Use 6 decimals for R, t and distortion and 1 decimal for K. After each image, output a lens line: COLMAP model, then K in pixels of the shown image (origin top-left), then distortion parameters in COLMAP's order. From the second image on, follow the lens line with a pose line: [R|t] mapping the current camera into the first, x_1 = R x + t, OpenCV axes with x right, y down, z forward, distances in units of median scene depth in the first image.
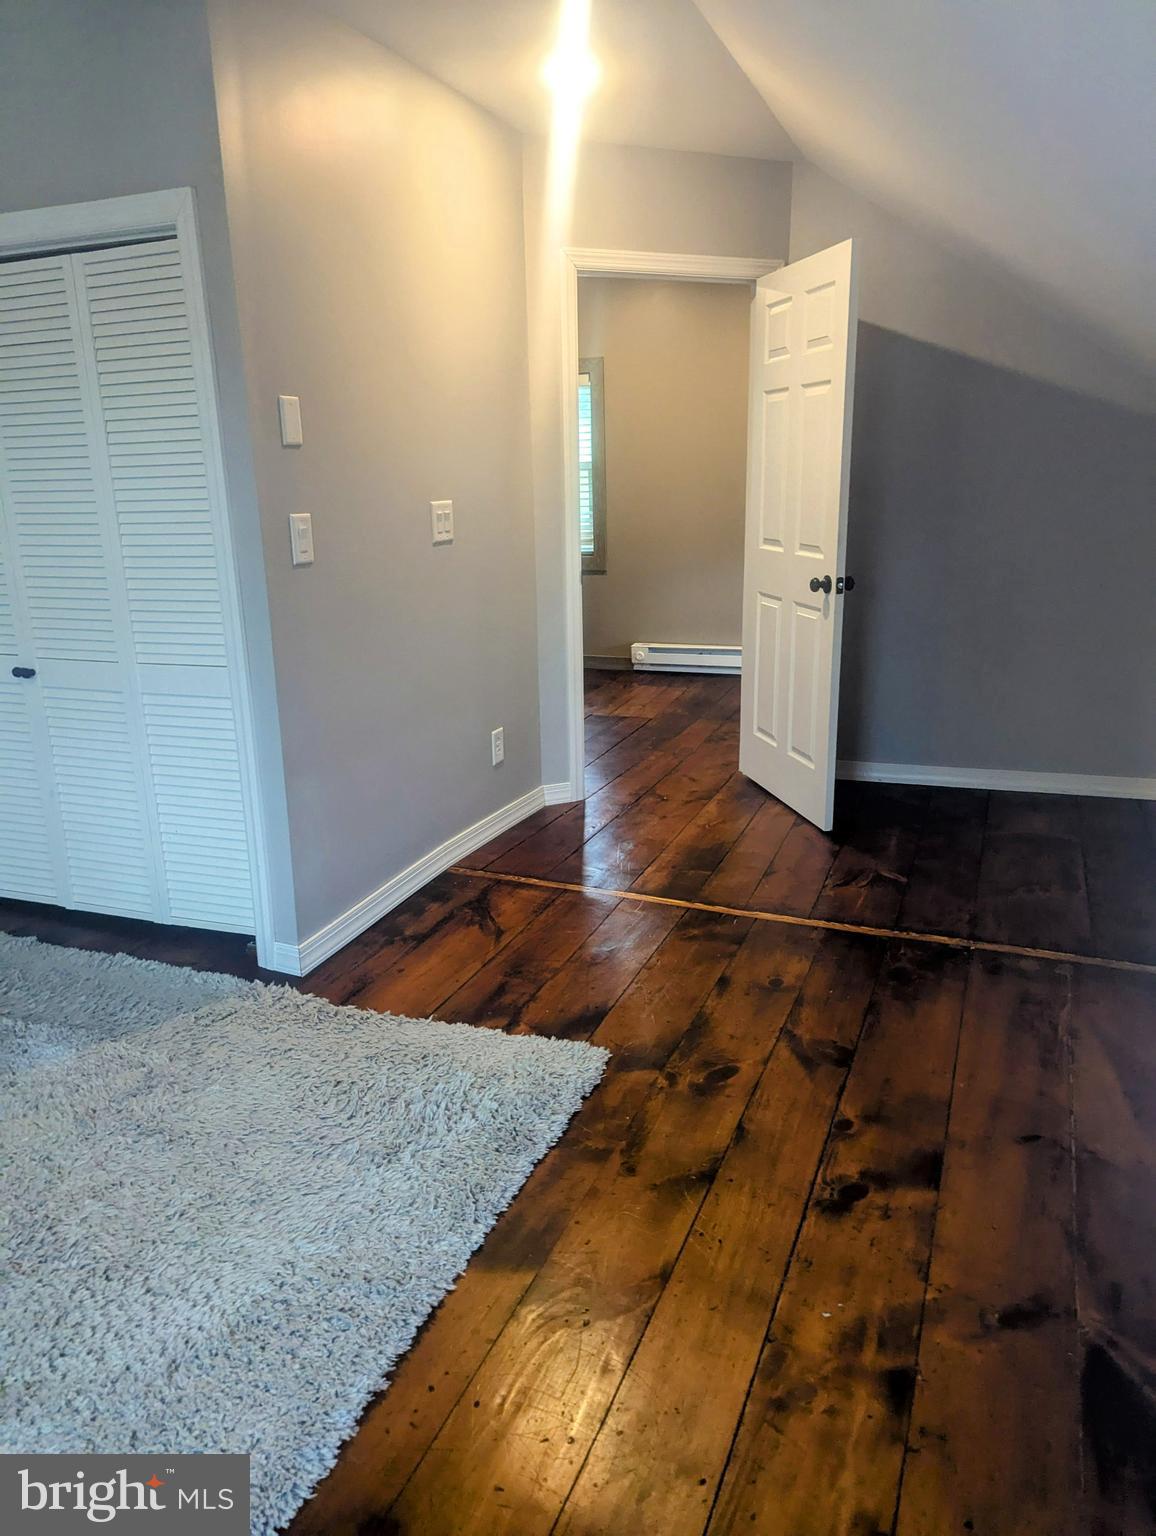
lens RADIAL K [[1073.7, 0, 570.8], [0, 1073.7, 763.1], [0, 0, 1]] dist [0.033867, -0.022083]
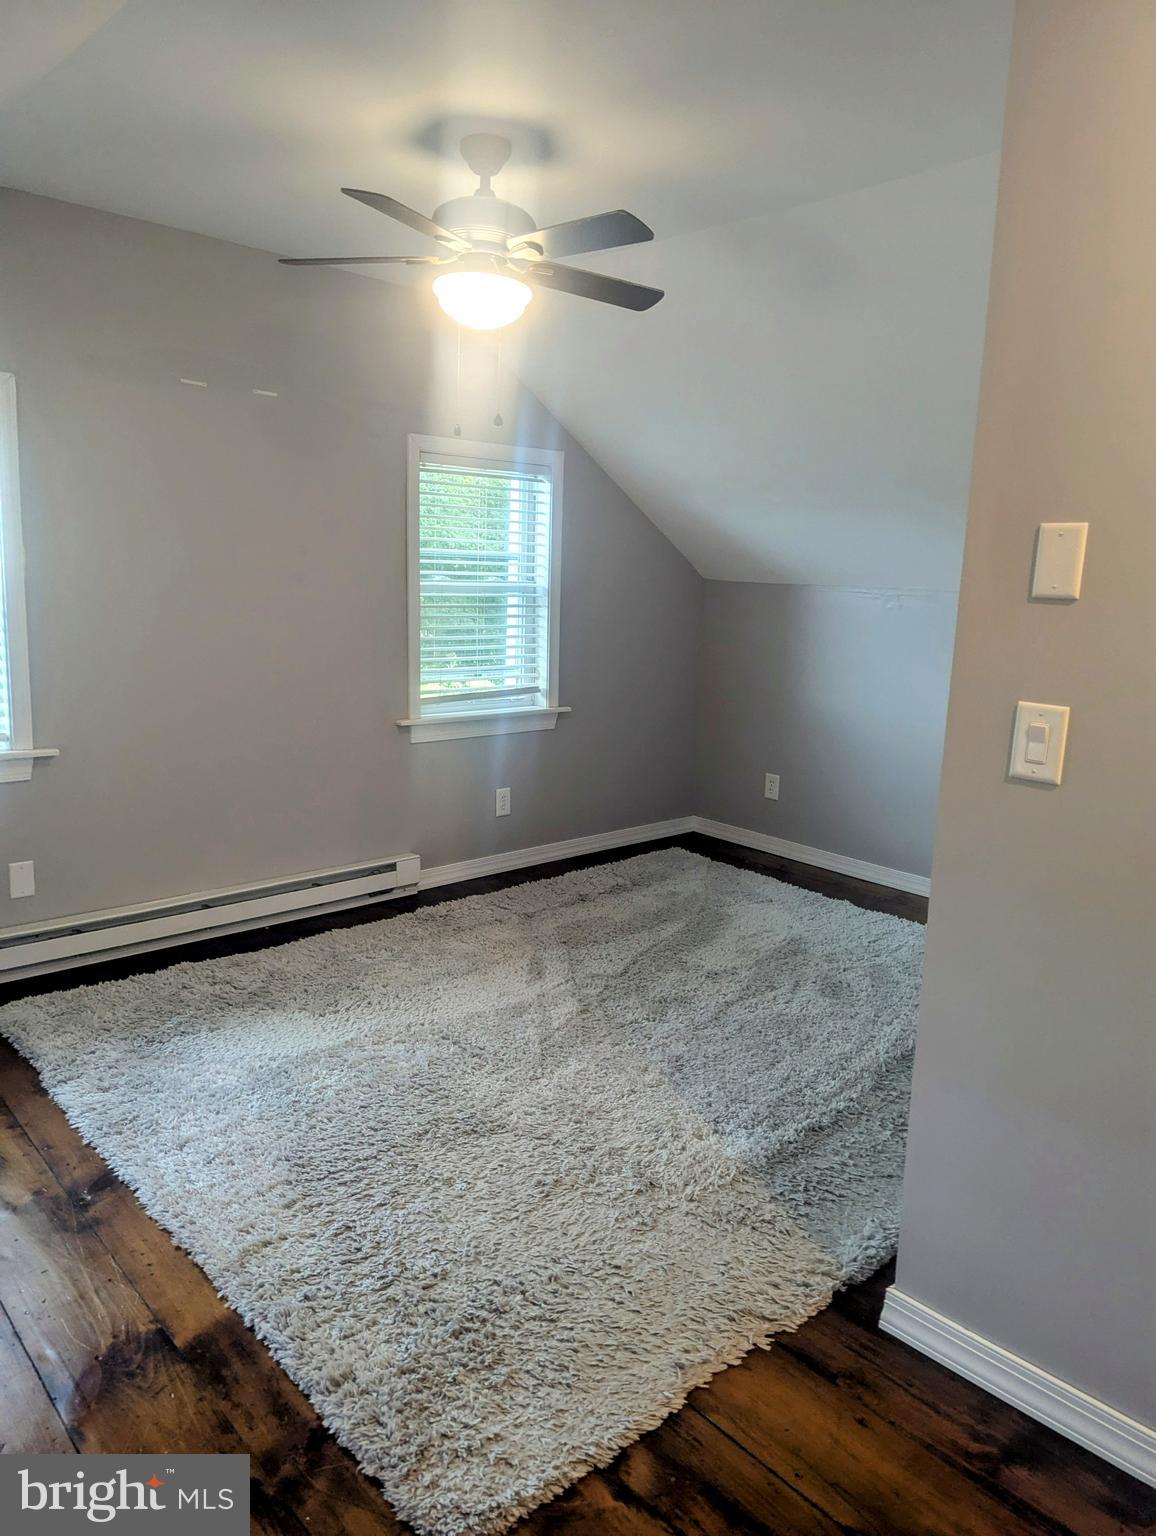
lens RADIAL K [[1073.7, 0, 570.8], [0, 1073.7, 763.1], [0, 0, 1]] dist [0.033867, -0.022083]
pose [[-0.442281, 0.135191, -0.886629, 0.504285], [-0.263910, 0.925190, 0.272718, -0.342322], [0.857169, 0.354608, -0.373516, 1.157409]]
